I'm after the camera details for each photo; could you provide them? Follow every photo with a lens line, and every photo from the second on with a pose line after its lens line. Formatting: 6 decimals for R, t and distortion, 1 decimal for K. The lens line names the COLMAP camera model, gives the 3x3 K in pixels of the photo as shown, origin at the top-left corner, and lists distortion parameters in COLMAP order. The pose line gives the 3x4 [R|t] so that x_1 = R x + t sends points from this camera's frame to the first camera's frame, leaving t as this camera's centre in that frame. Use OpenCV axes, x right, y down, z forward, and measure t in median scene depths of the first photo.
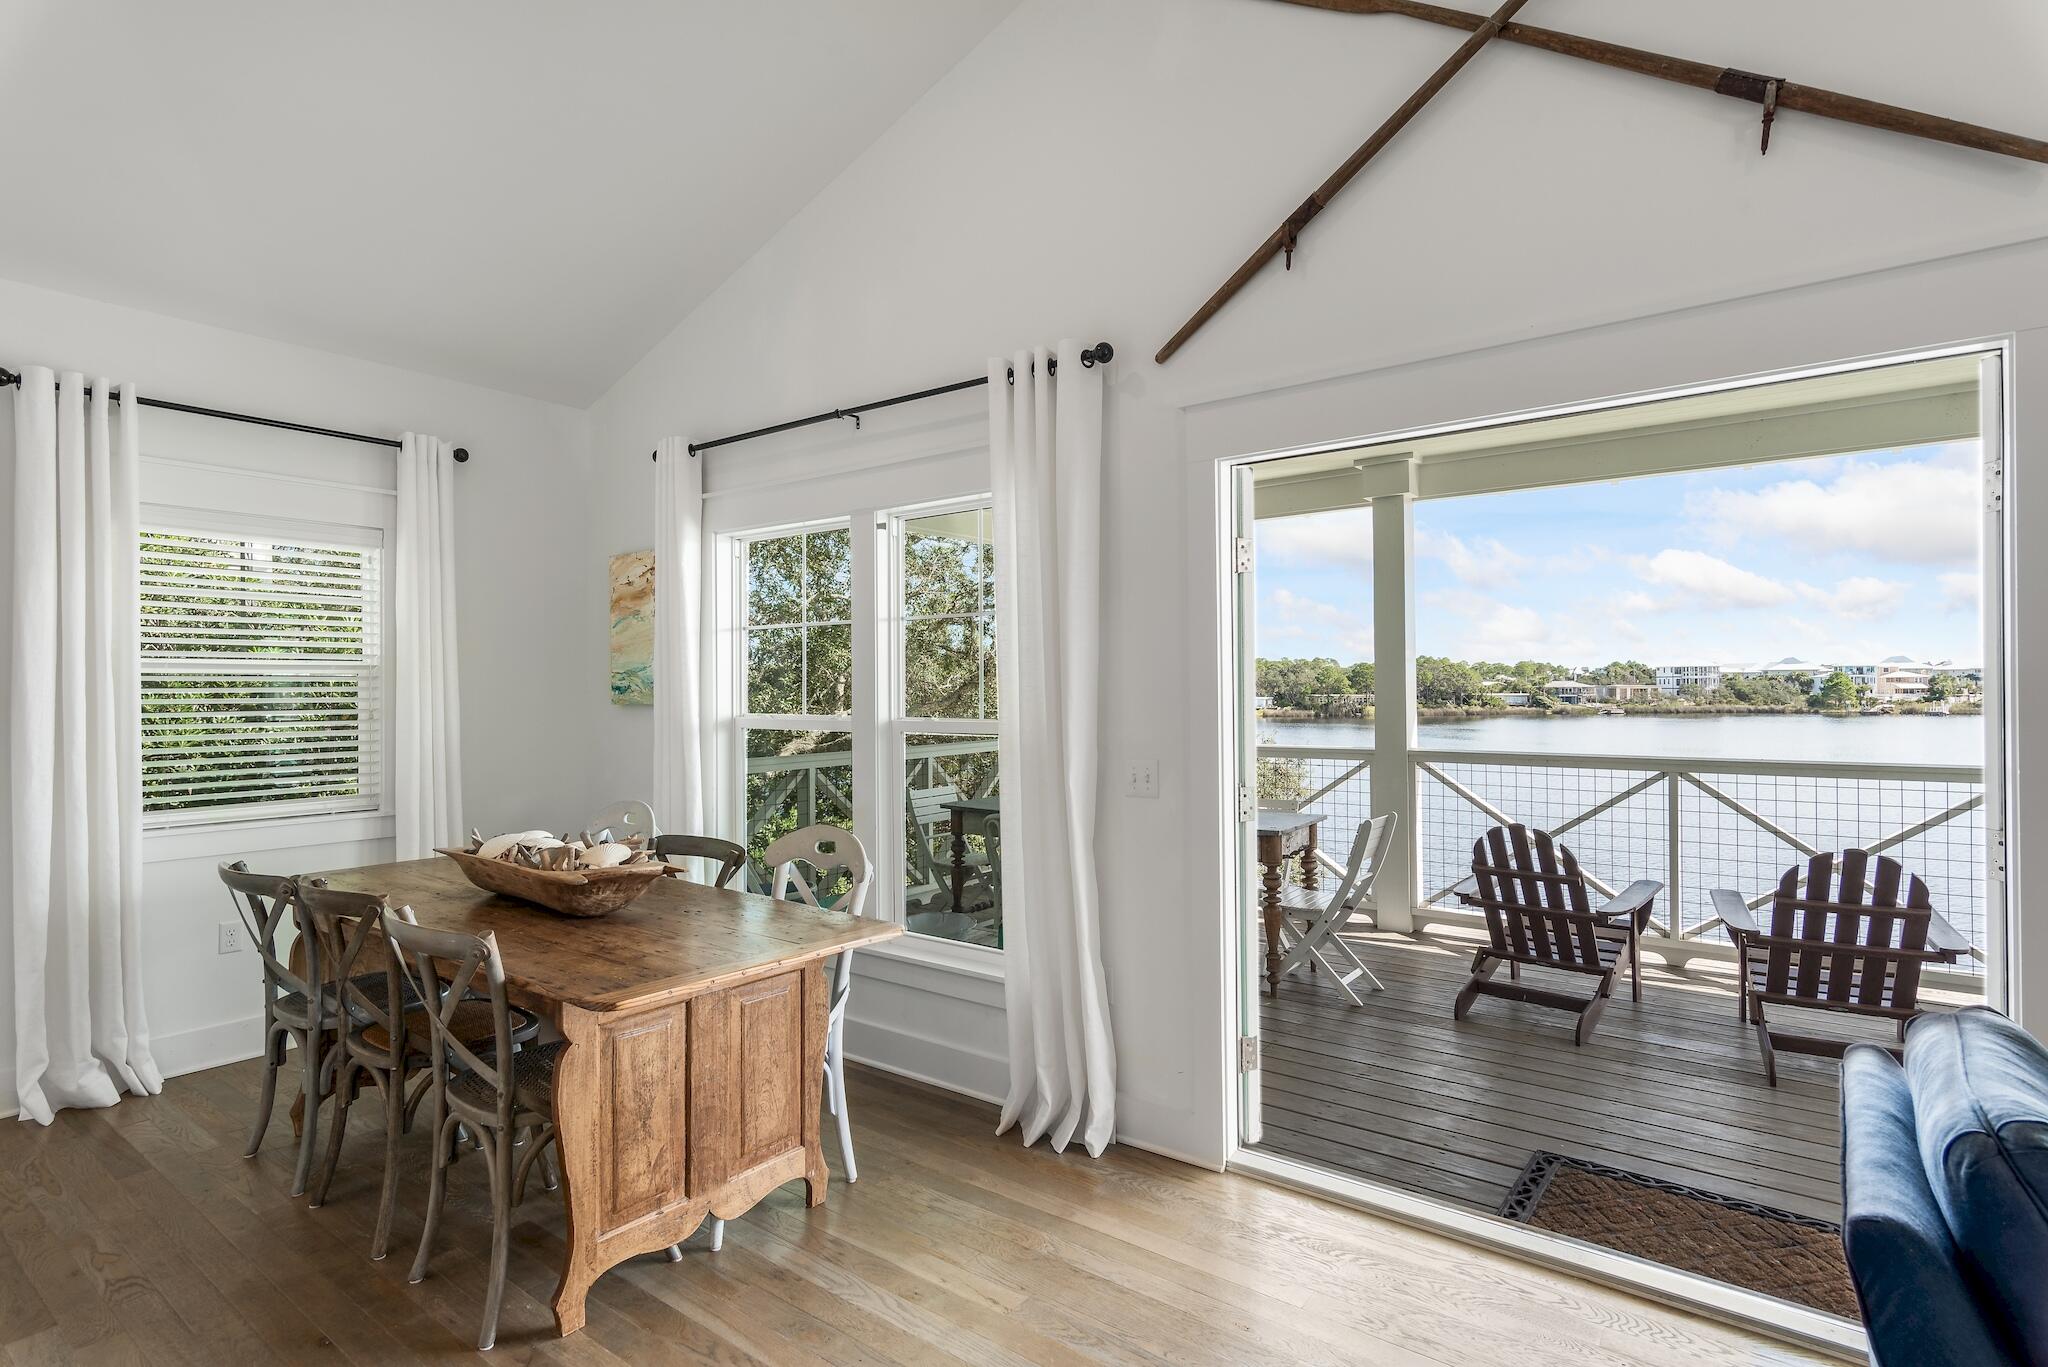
lens RADIAL K [[993.0, 0, 1034.0], [0, 993.0, 690.7], [0, 0, 1]] dist [0.003378, -0.000183]
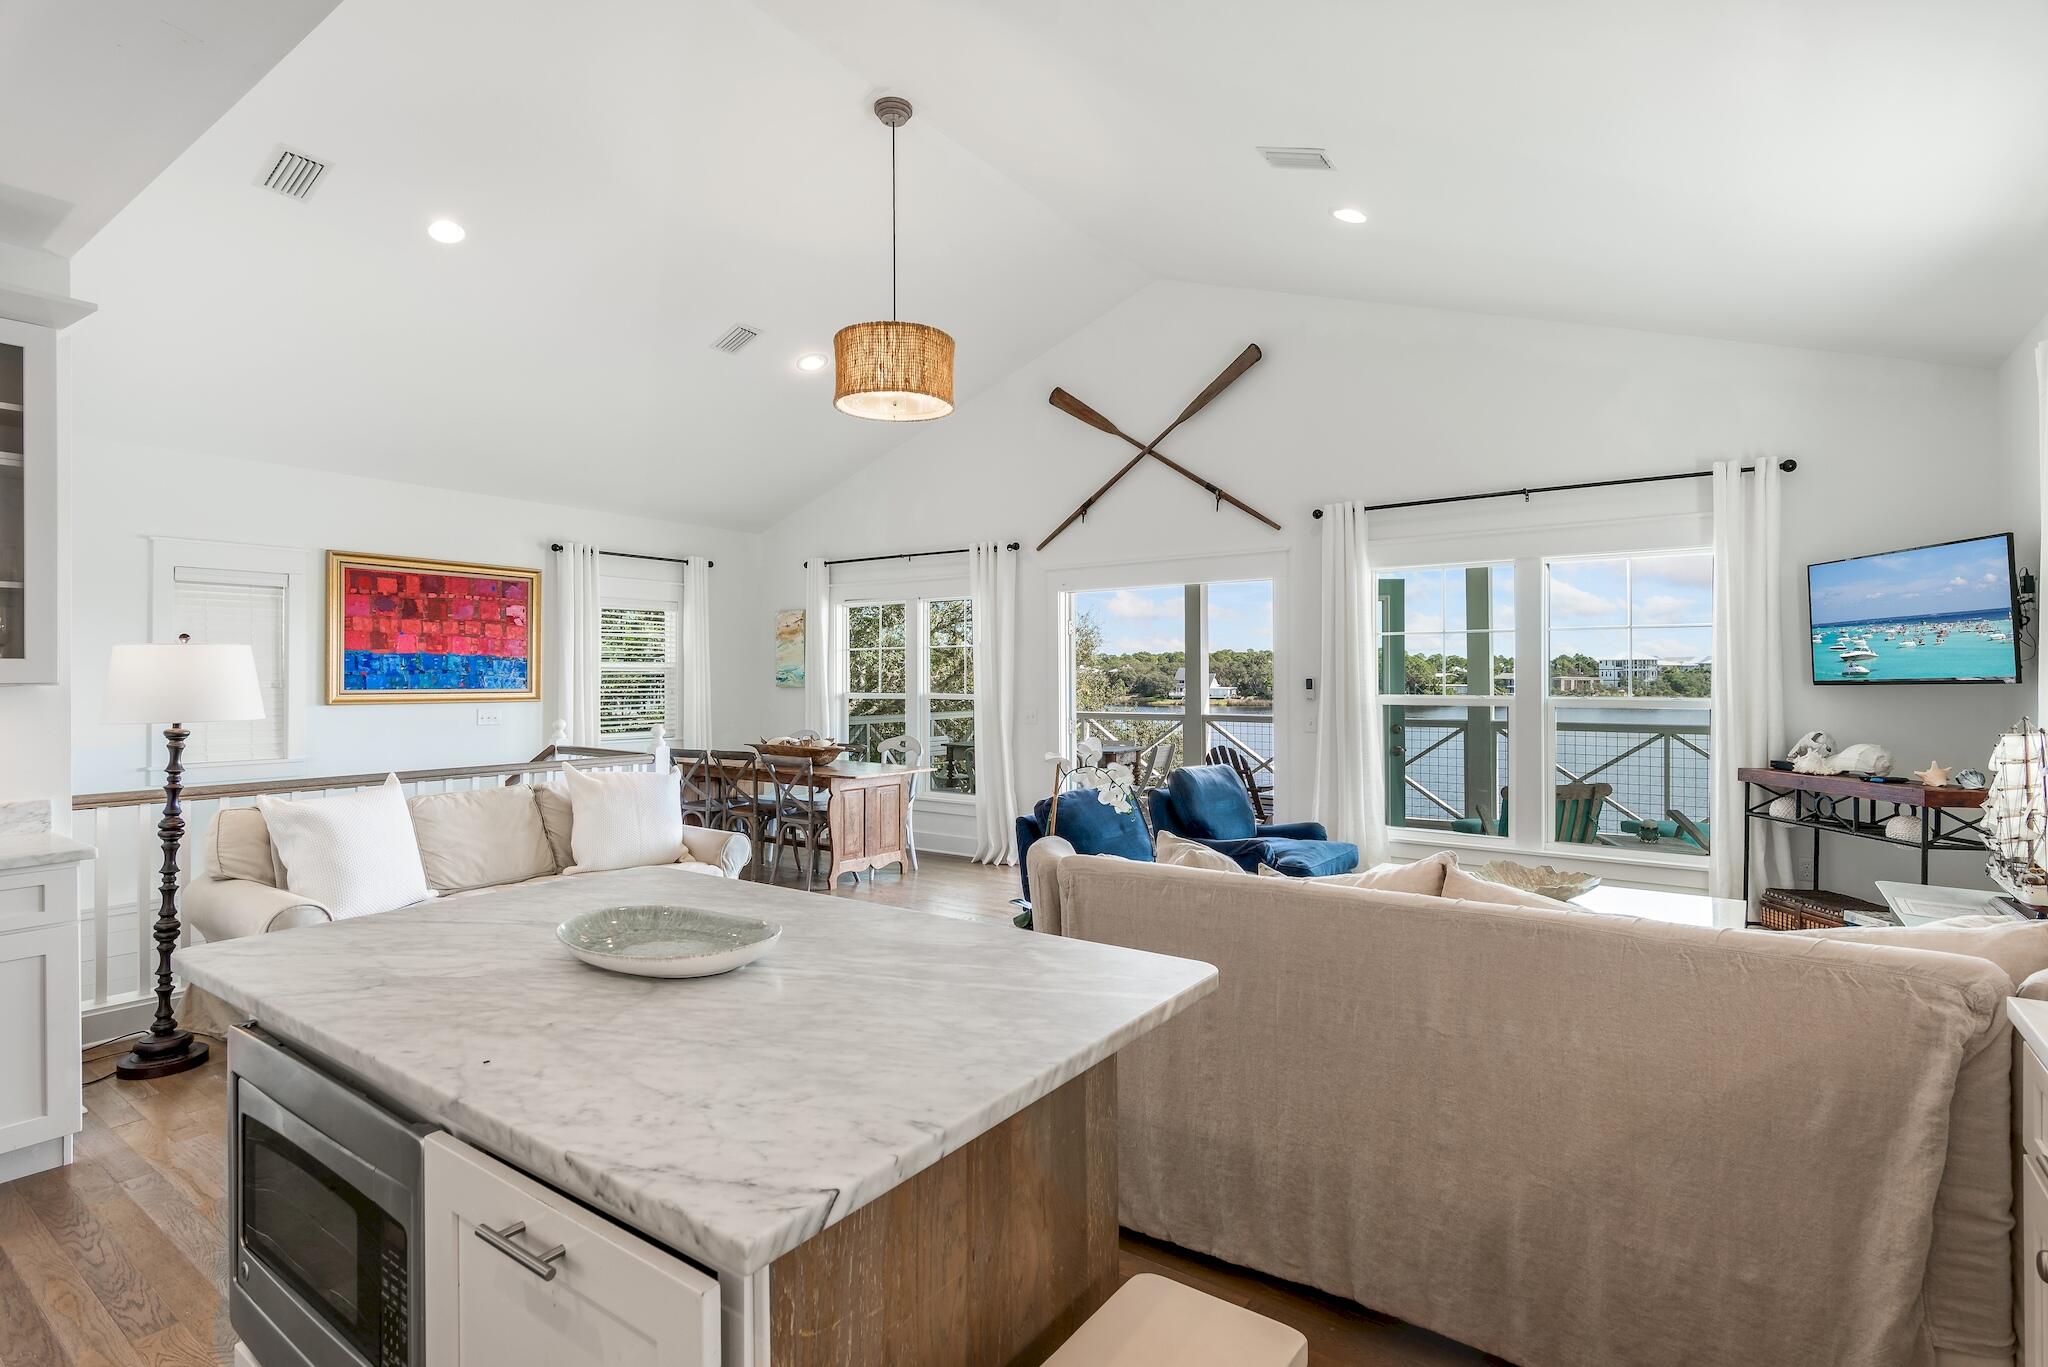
lens RADIAL K [[993.0, 0, 1012.0], [0, 993.0, 677.6], [0, 0, 1]] dist [0.003378, -0.000183]
pose [[0.999989, 0.004263, 0.001712, 0.041262], [-0.004259, 0.999988, -0.002275, -0.002018], [-0.001721, 0.002268, 0.999996, -1.075555]]
